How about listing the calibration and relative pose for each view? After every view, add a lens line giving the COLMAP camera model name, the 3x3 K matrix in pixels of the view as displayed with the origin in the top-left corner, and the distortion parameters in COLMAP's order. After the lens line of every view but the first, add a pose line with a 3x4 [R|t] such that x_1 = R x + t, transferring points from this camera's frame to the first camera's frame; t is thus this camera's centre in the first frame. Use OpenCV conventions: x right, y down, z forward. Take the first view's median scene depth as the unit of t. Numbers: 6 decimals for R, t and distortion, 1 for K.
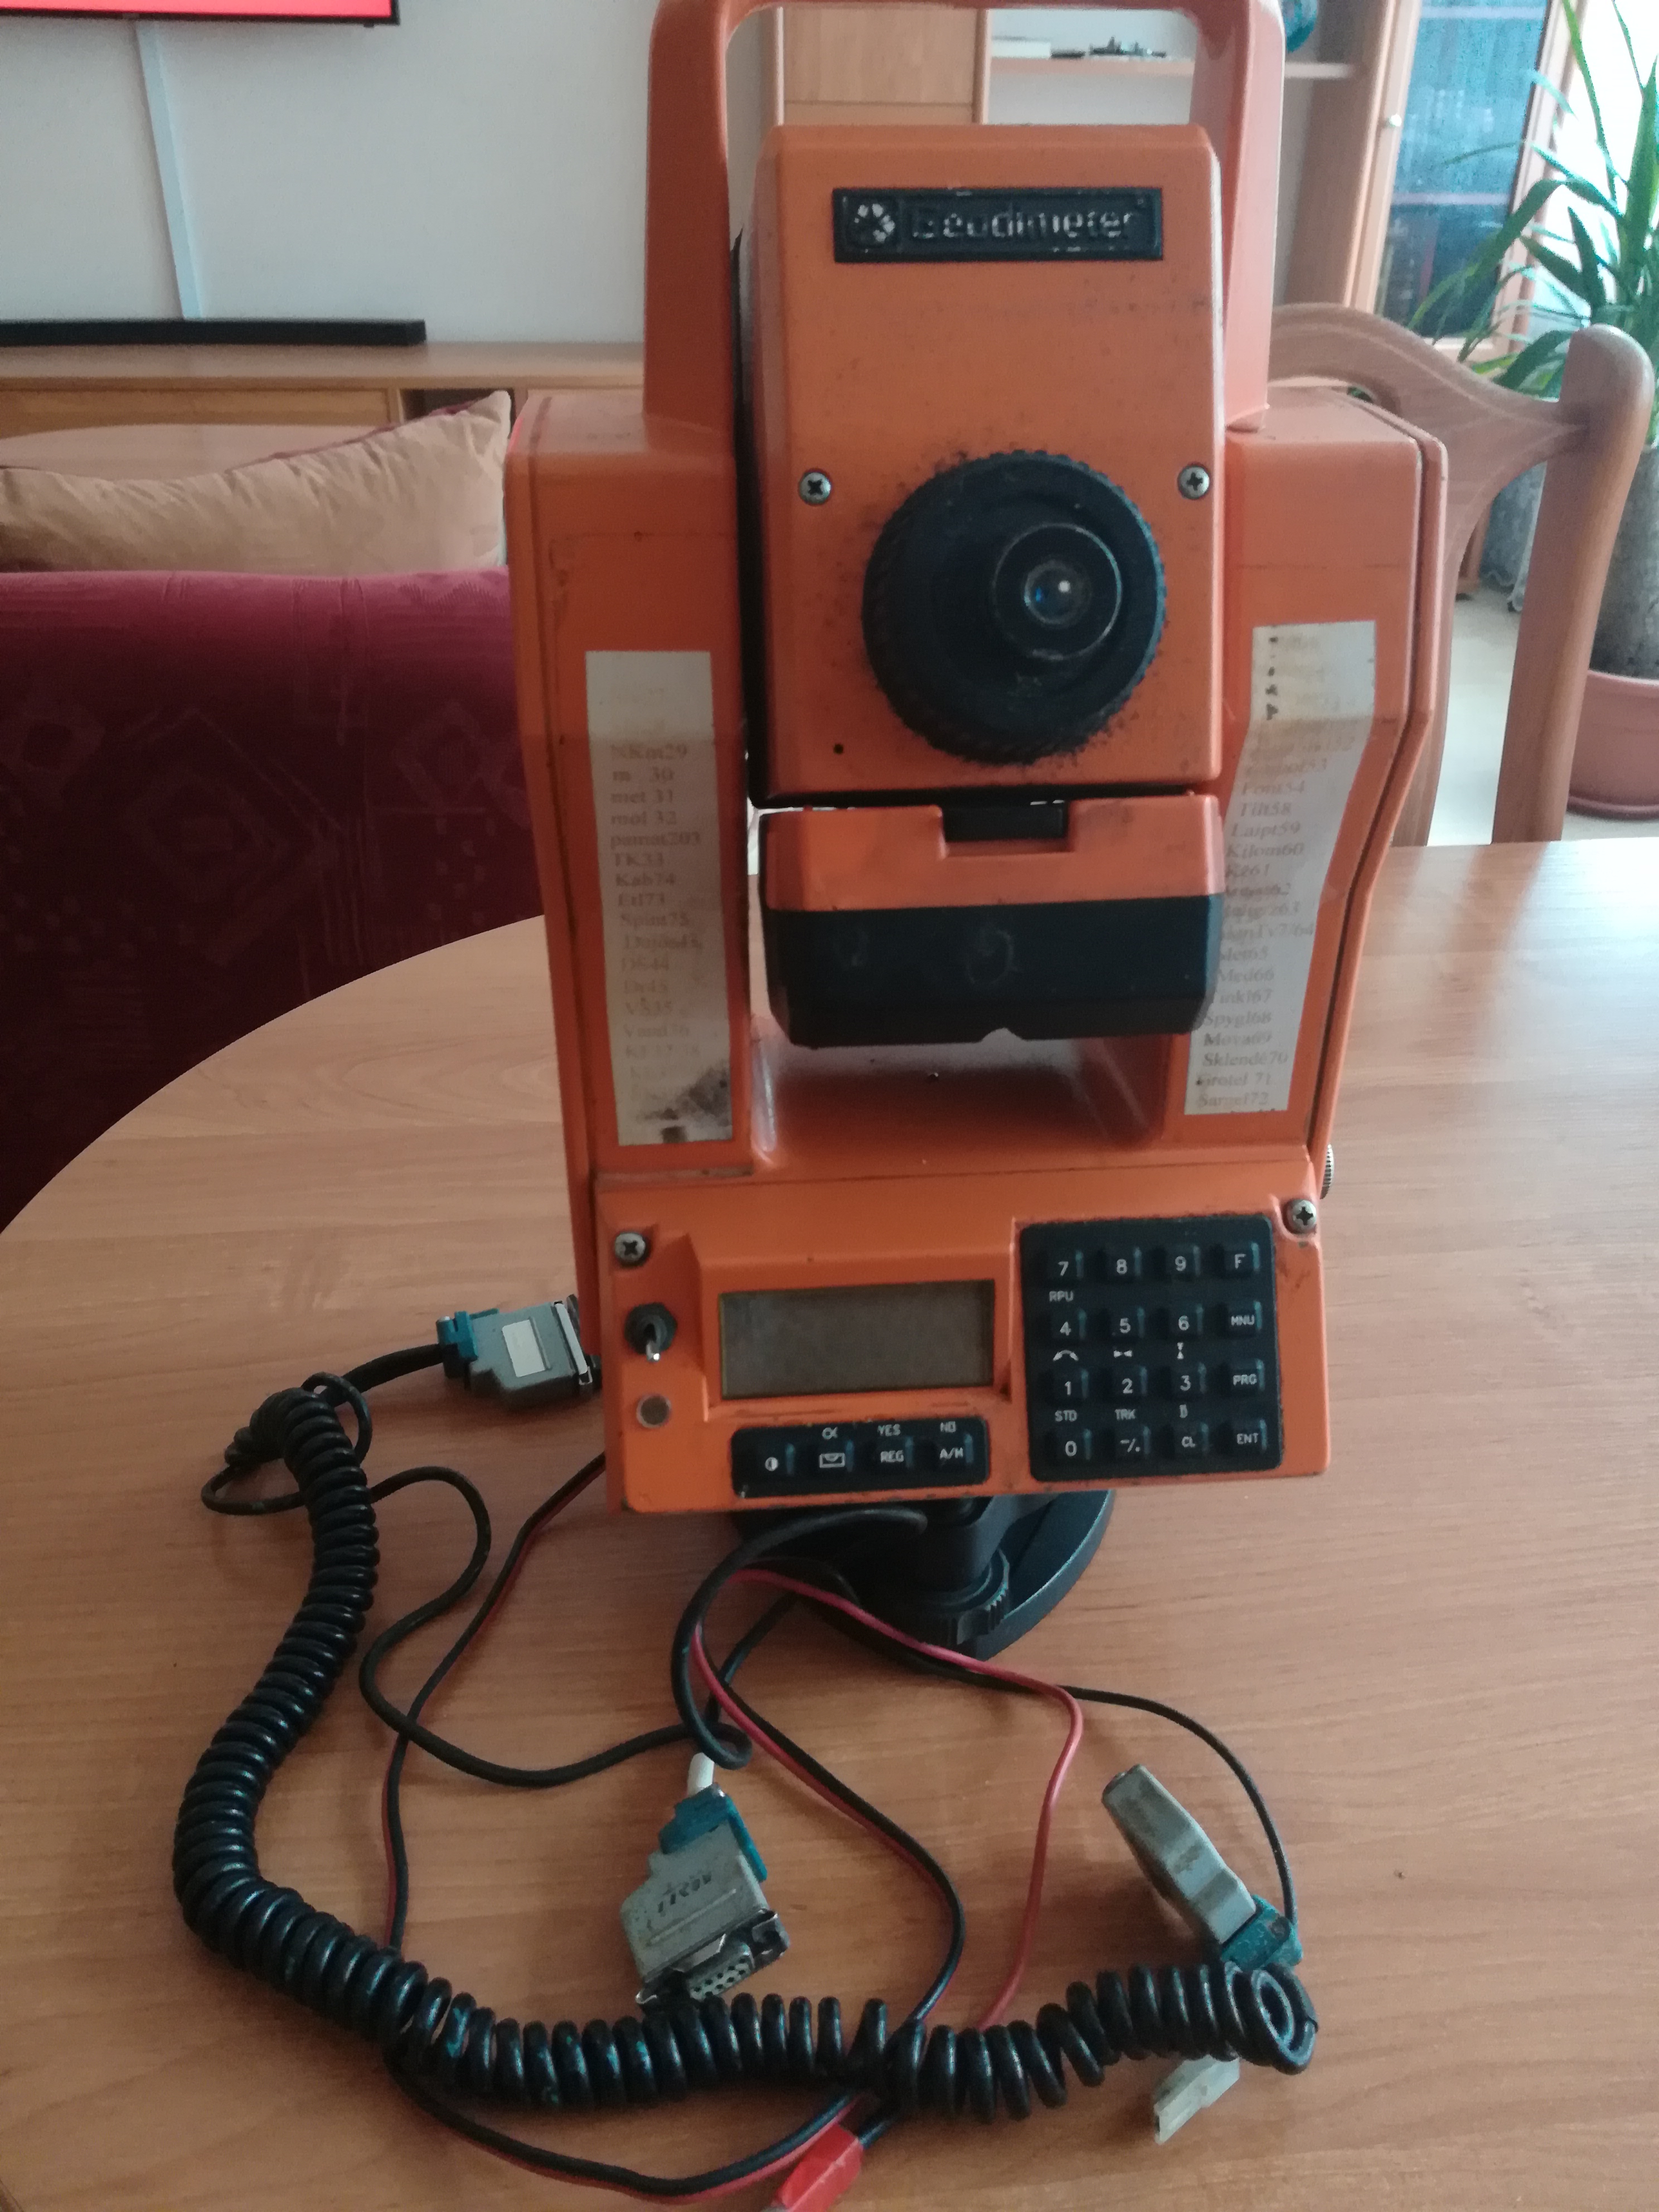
lens RADIAL K [[1703.5, 0, 829.5], [0, 1703.5, 1106.0], [0, 0, 1]] dist [0.094760, -0.152607]
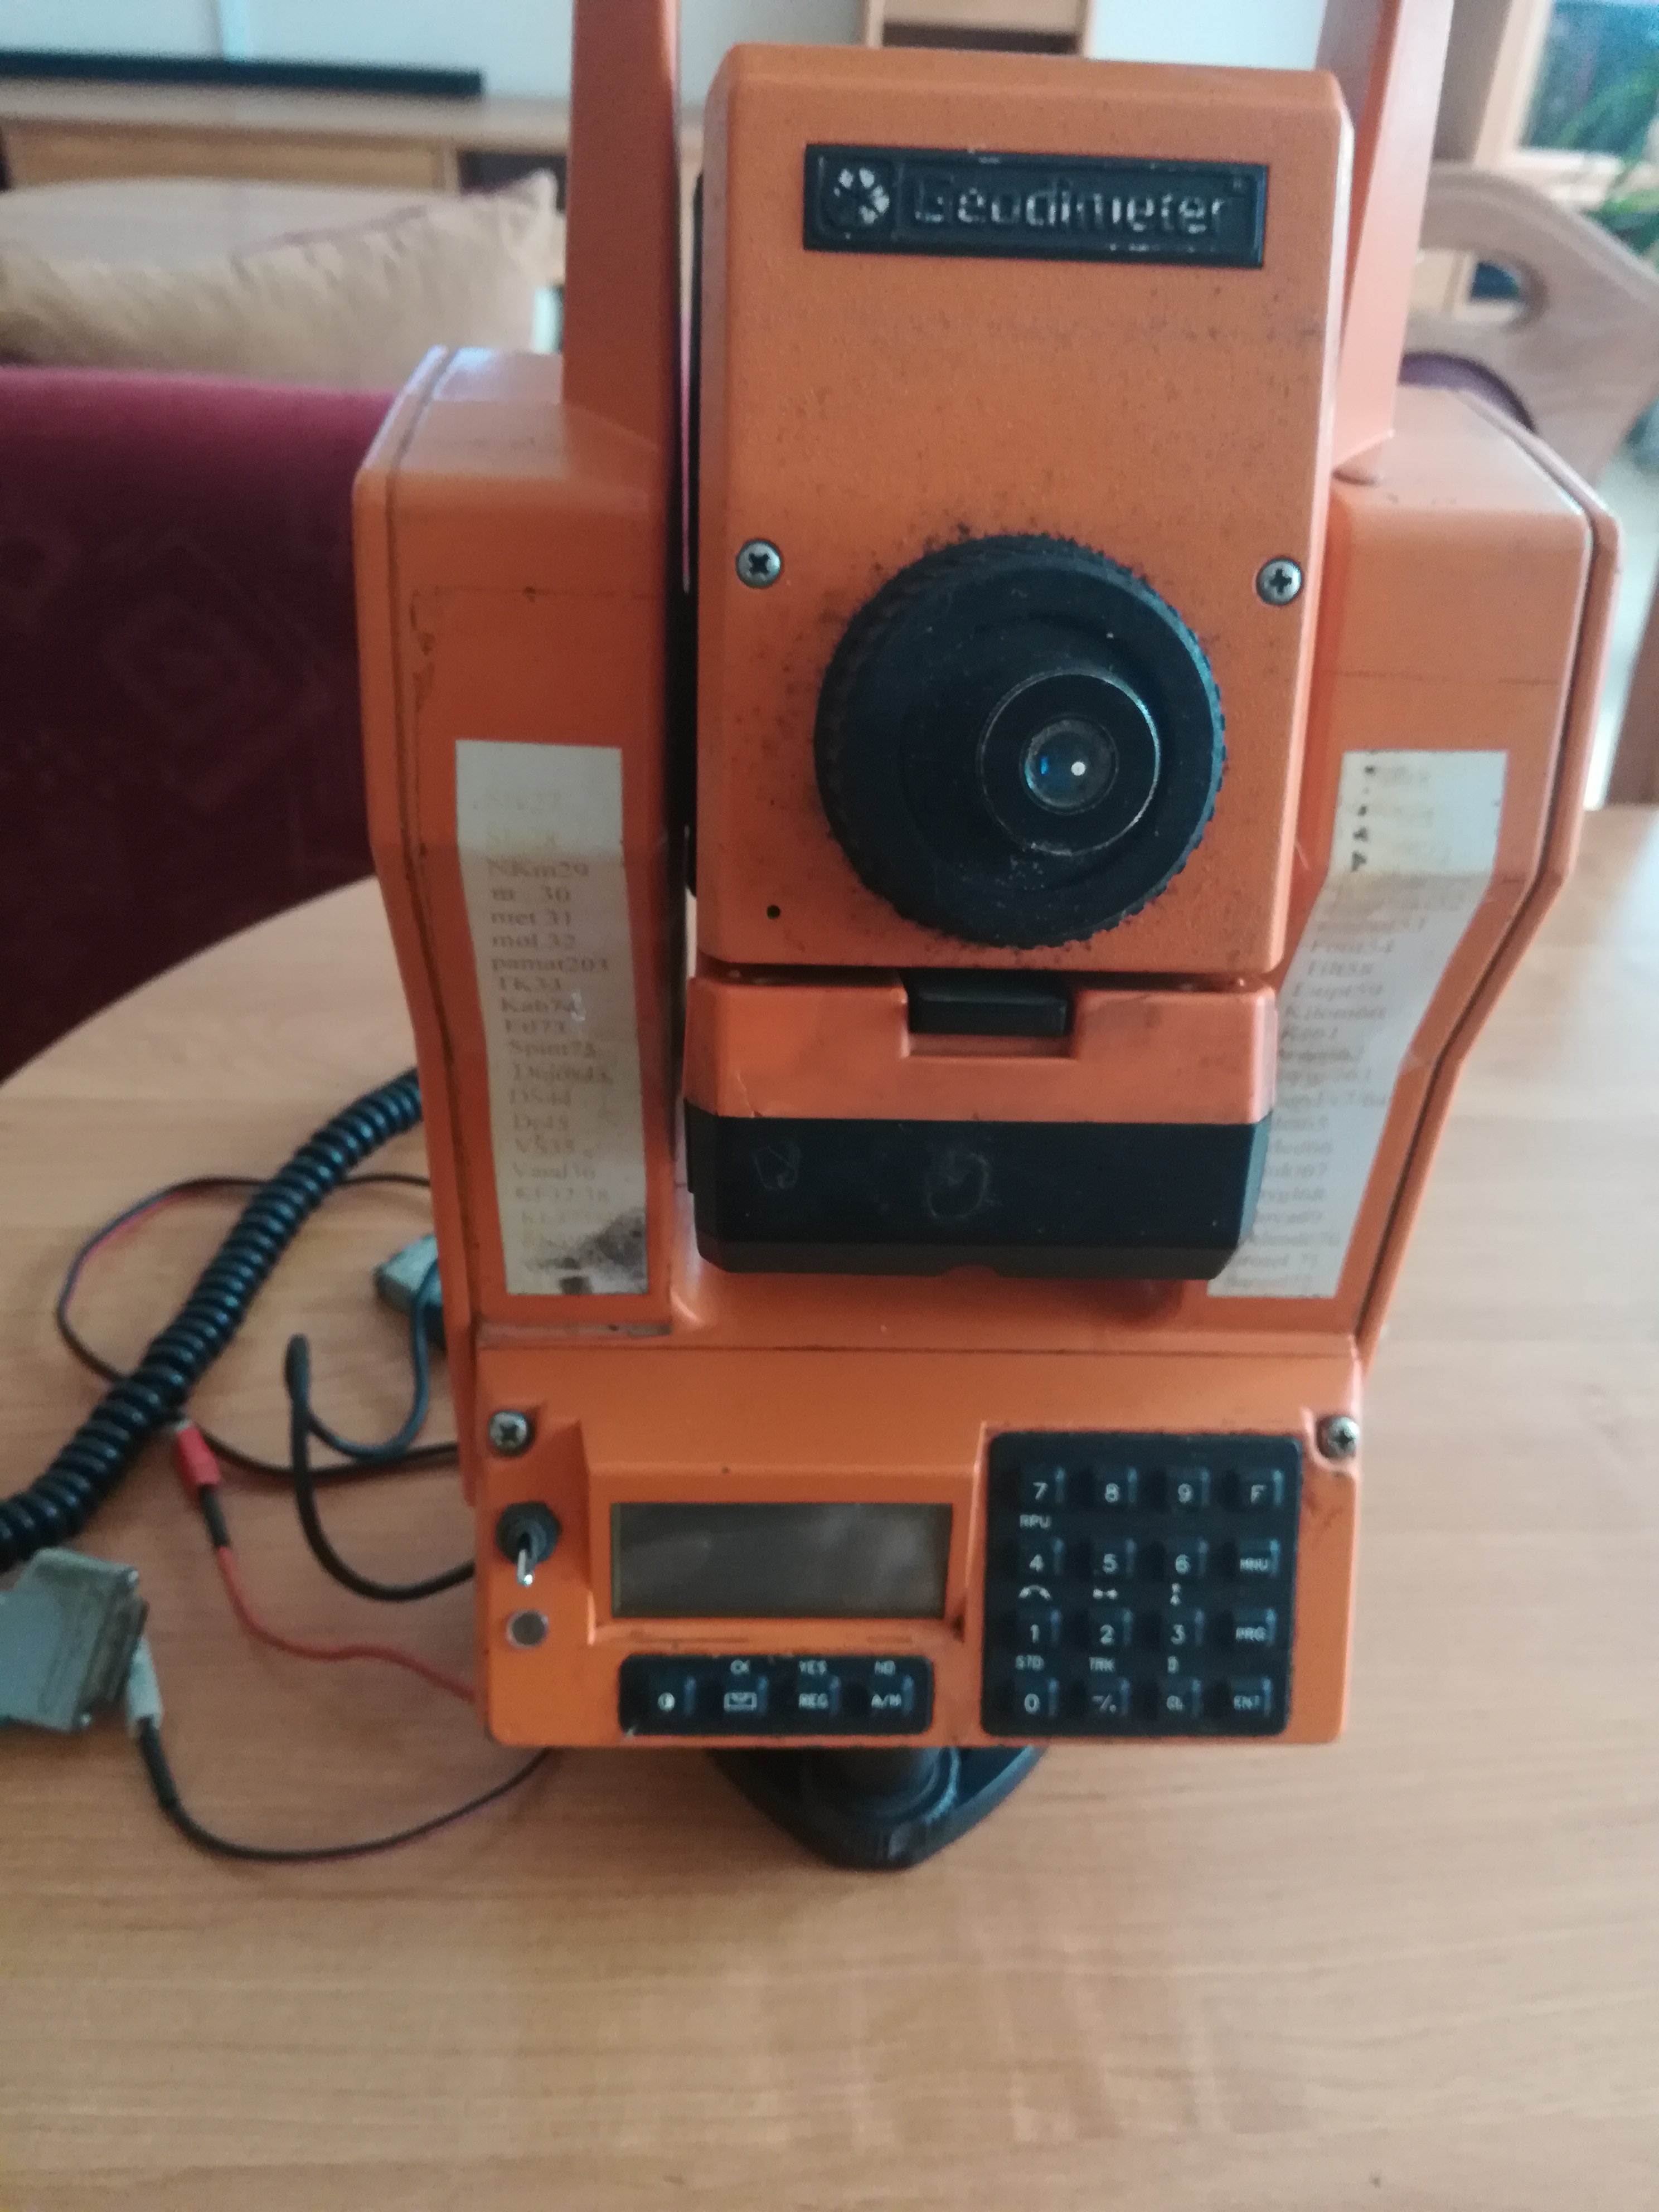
lens RADIAL K [[1750.4, 0, 829.5], [0, 1750.4, 1106.0], [0, 0, 1]] dist [0.074971, -0.134828]
pose [[0.997507, 0.067851, -0.019377, 0.042660], [-0.065551, 0.992675, 0.101491, -0.171720], [0.026121, -0.099968, 0.994648, 0.191247]]
